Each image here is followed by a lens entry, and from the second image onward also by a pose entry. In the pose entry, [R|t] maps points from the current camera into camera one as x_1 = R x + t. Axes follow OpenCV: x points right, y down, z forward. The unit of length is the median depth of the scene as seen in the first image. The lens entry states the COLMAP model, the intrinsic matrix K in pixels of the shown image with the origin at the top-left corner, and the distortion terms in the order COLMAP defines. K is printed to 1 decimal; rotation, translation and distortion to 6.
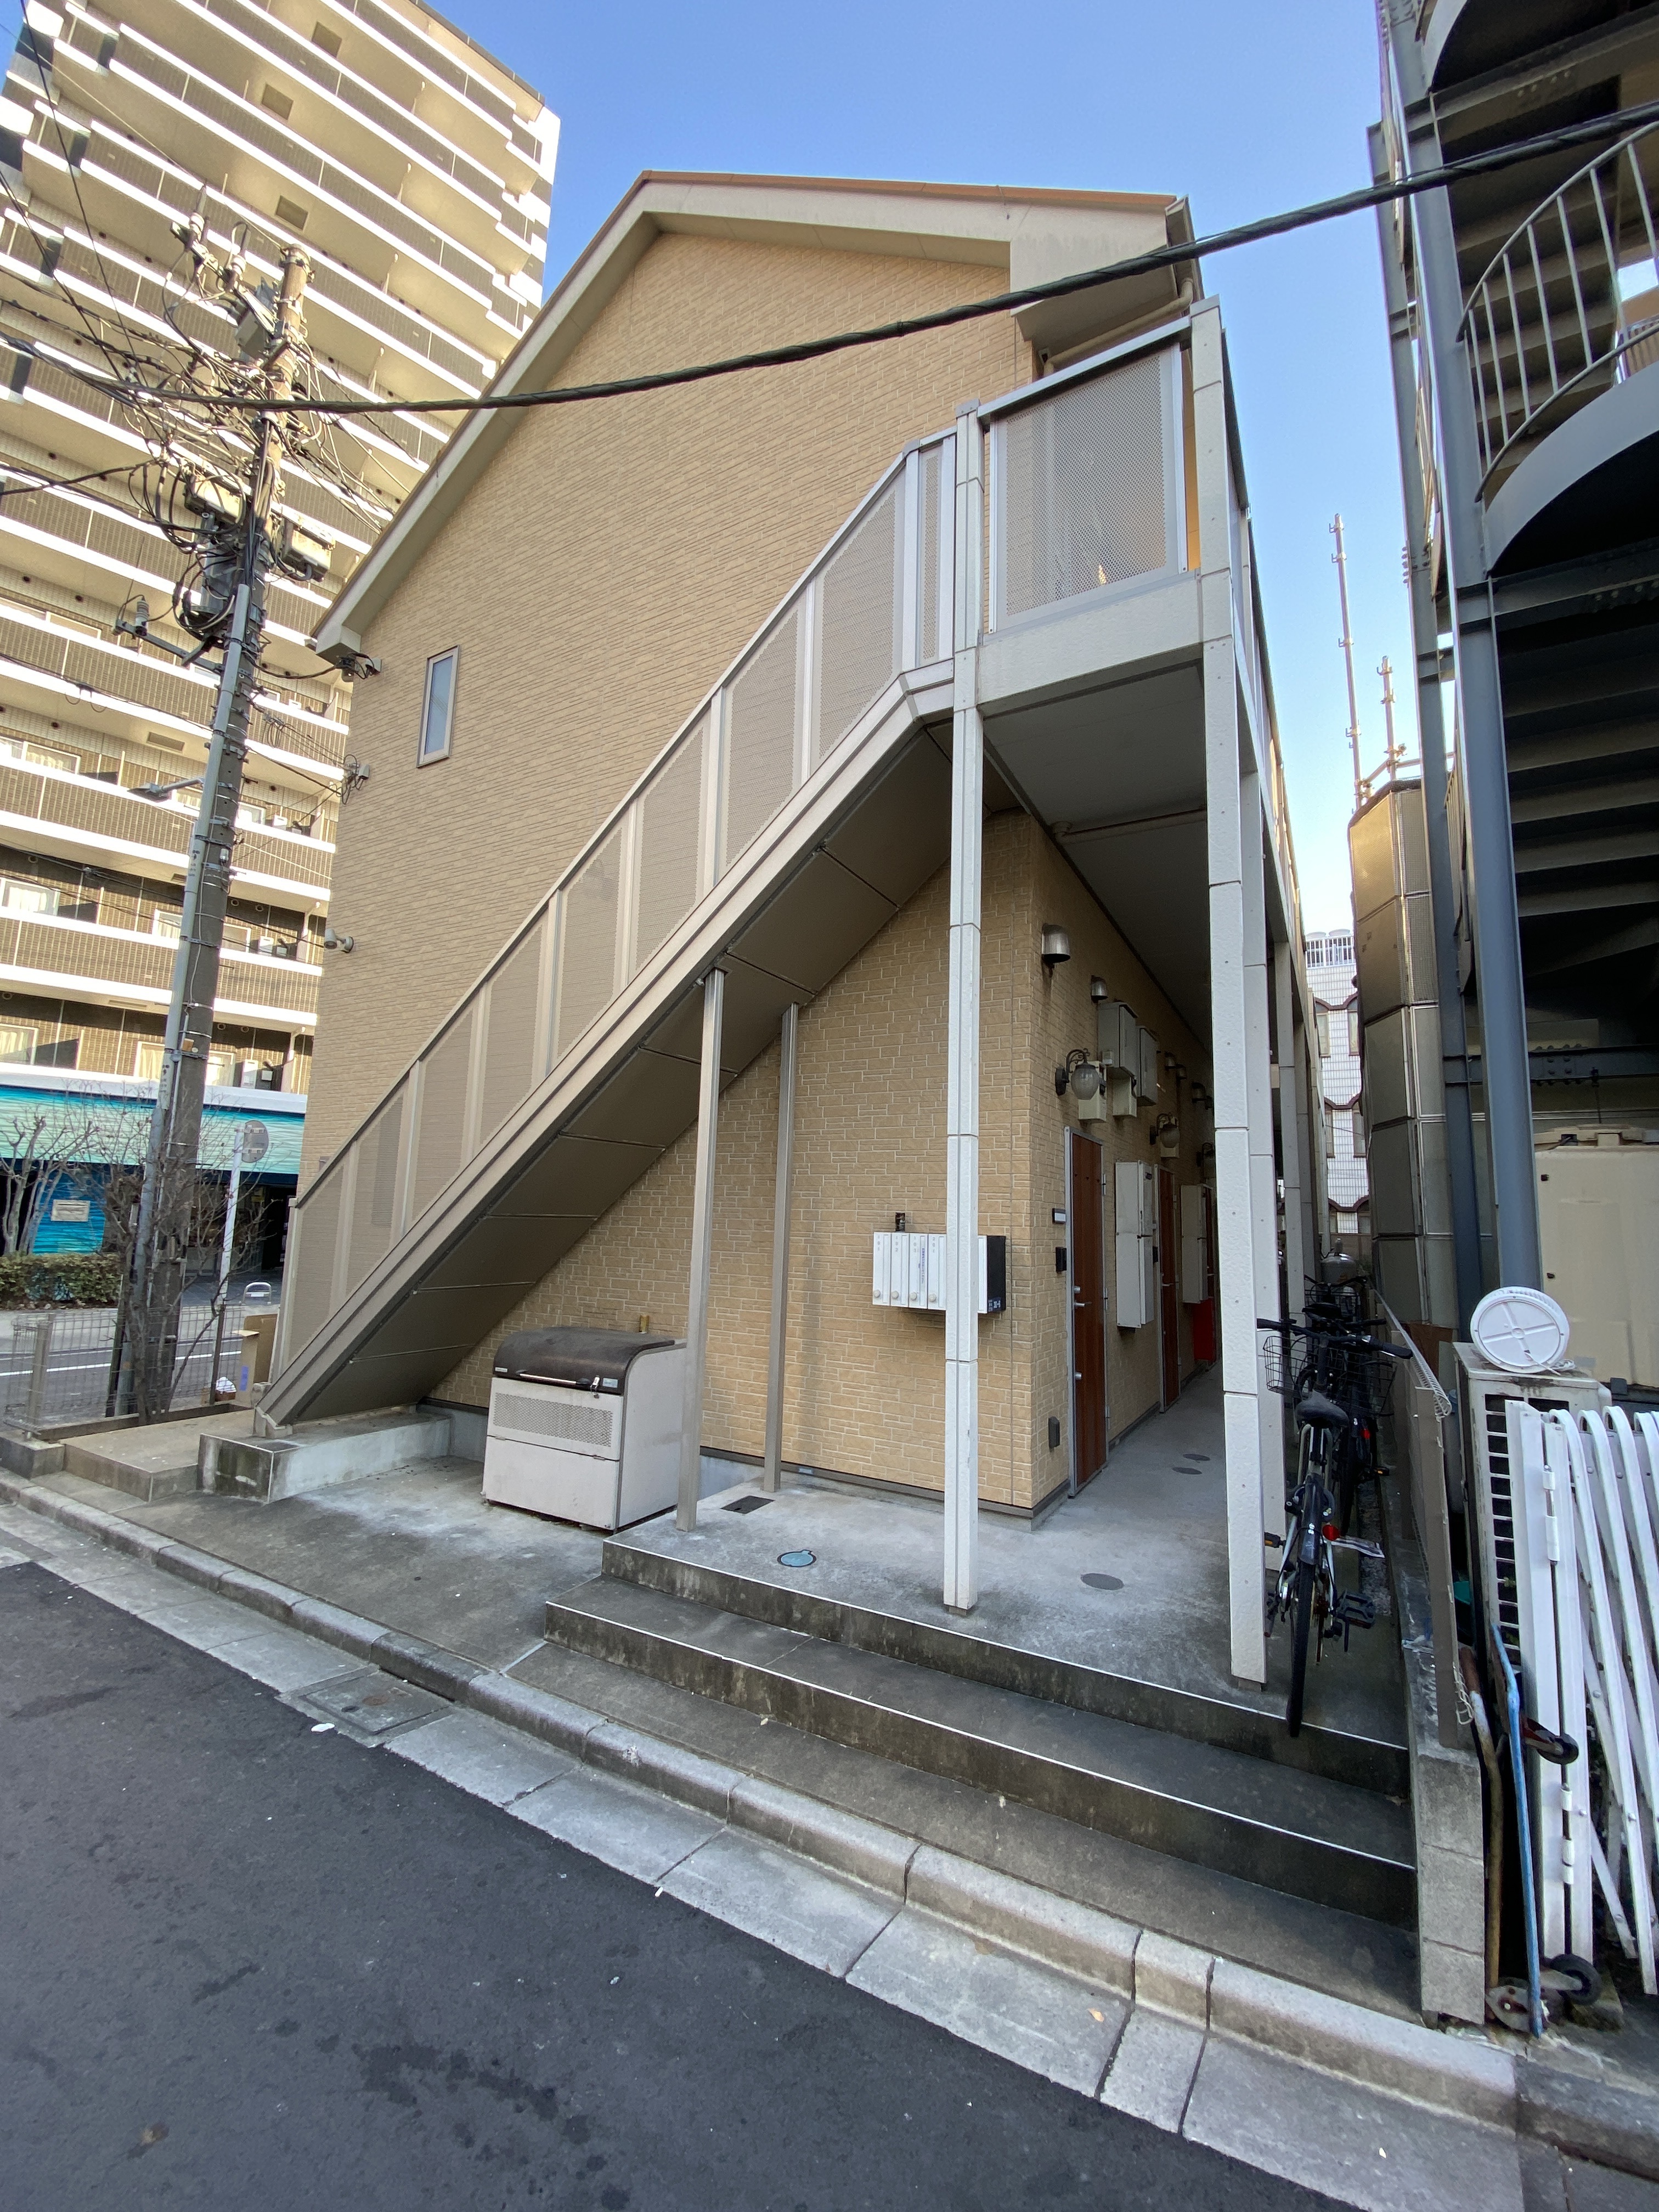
lens RADIAL K [[894.8, 0, 829.9], [0, 894.8, 1097.3], [0, 0, 1]] dist [0.012508, -0.016126]
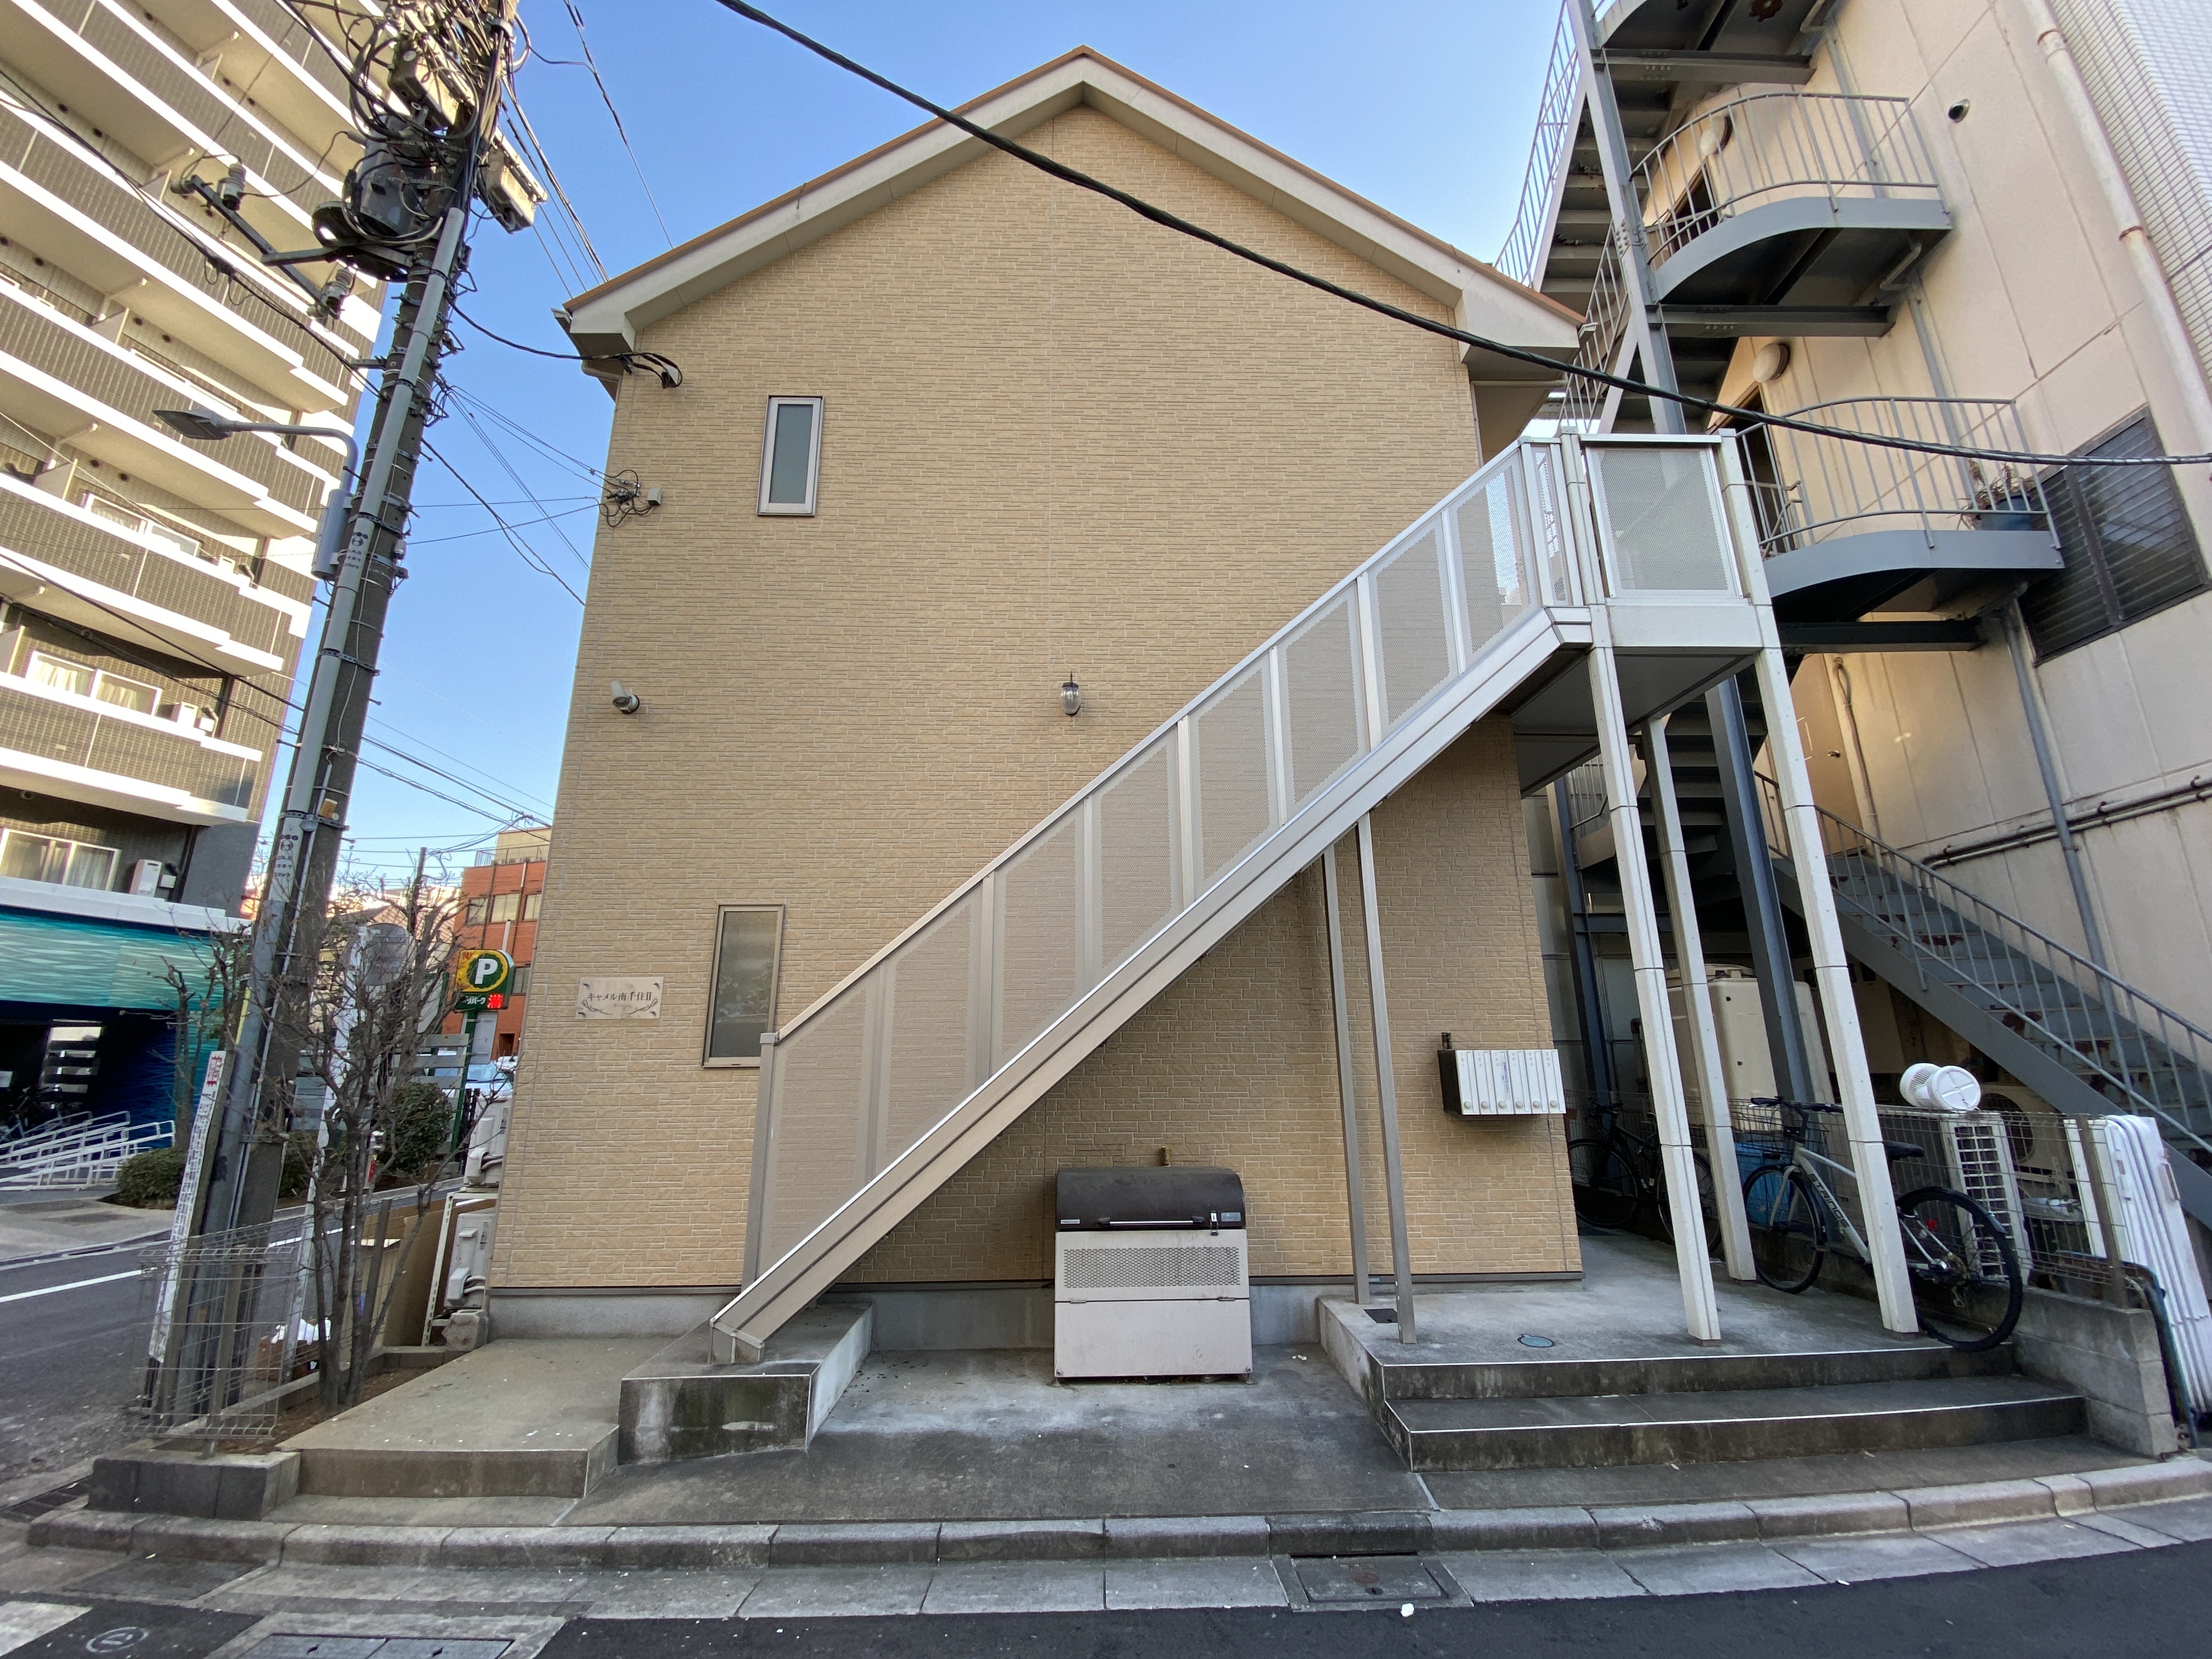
lens RADIAL K [[894.8, 0, 1113.3], [0, 894.8, 823.6], [0, 0, 1]] dist [0.012508, -0.016126]
pose [[0.855308, 0.094453, 0.509438, -1.099079], [-0.039595, 0.992283, -0.117499, 0.016461], [-0.516605, 0.080327, 0.852448, 0.244729]]
